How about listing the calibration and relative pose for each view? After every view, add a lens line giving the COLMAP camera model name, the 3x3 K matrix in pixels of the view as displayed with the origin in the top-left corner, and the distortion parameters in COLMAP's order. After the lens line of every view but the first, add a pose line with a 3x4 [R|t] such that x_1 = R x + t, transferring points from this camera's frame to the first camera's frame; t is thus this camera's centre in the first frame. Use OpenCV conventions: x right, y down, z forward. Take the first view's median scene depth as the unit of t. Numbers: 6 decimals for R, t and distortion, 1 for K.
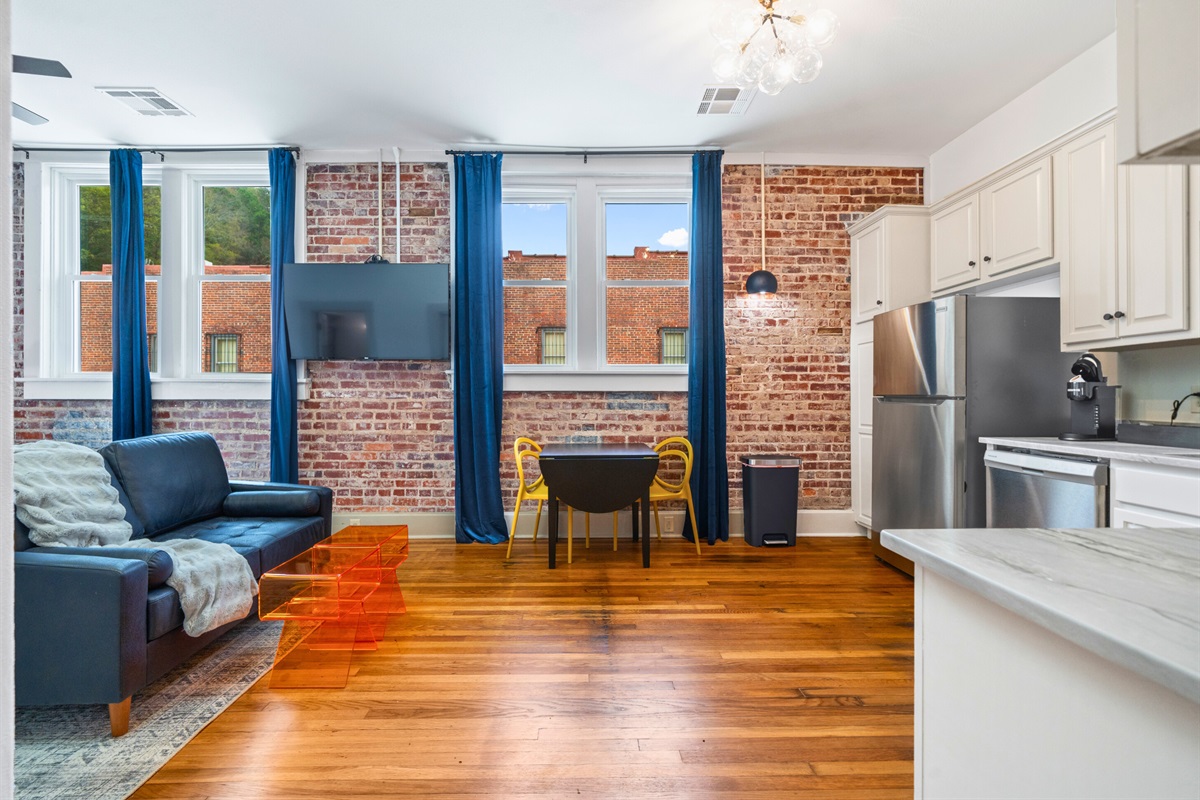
lens RADIAL K [[525.0, 0, 581.5], [0, 525.0, 397.0], [0, 0, 1]] dist [0.002301, -0.001331]
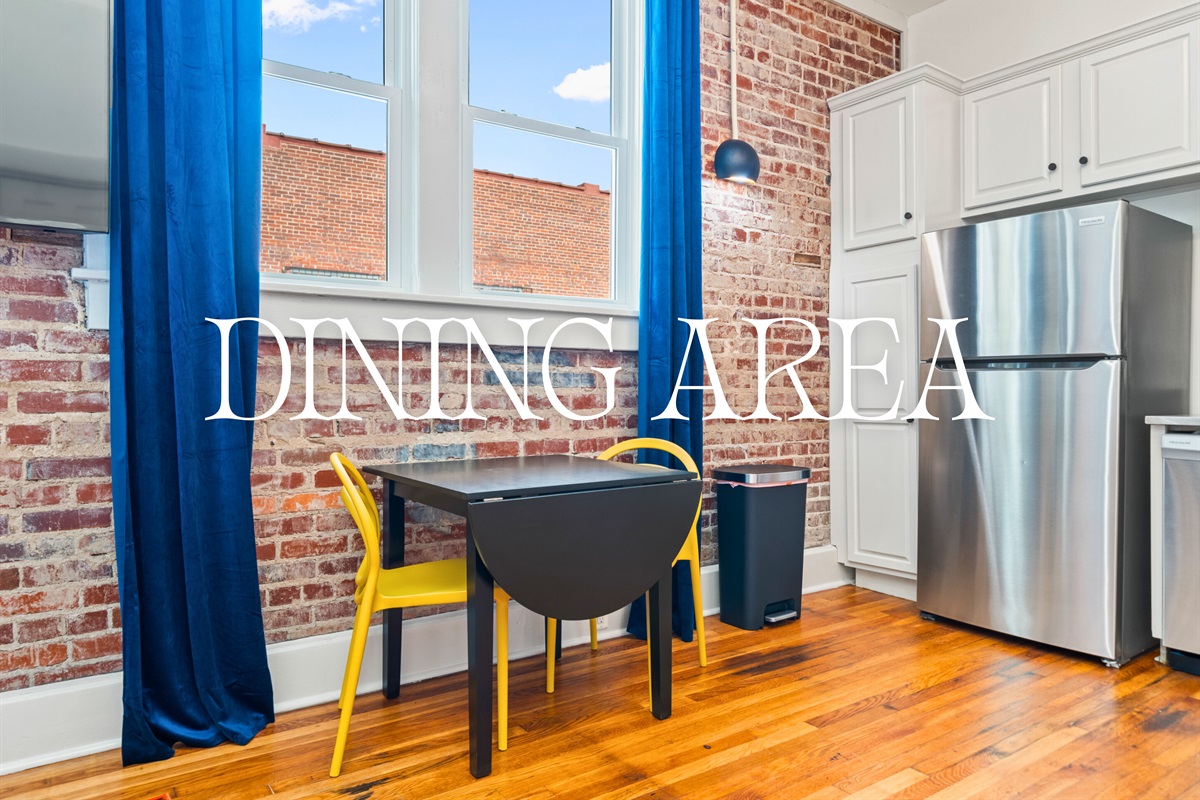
lens RADIAL K [[789.1, 0, 587.4], [0, 789.1, 396.4], [0, 0, 1]] dist [-0.000291, 0.009124]
pose [[0.830199, -0.004719, 0.557447, -0.266930], [0.002462, 0.999985, 0.004798, 0.031063], [-0.557462, -0.002611, 0.830199, 0.383780]]
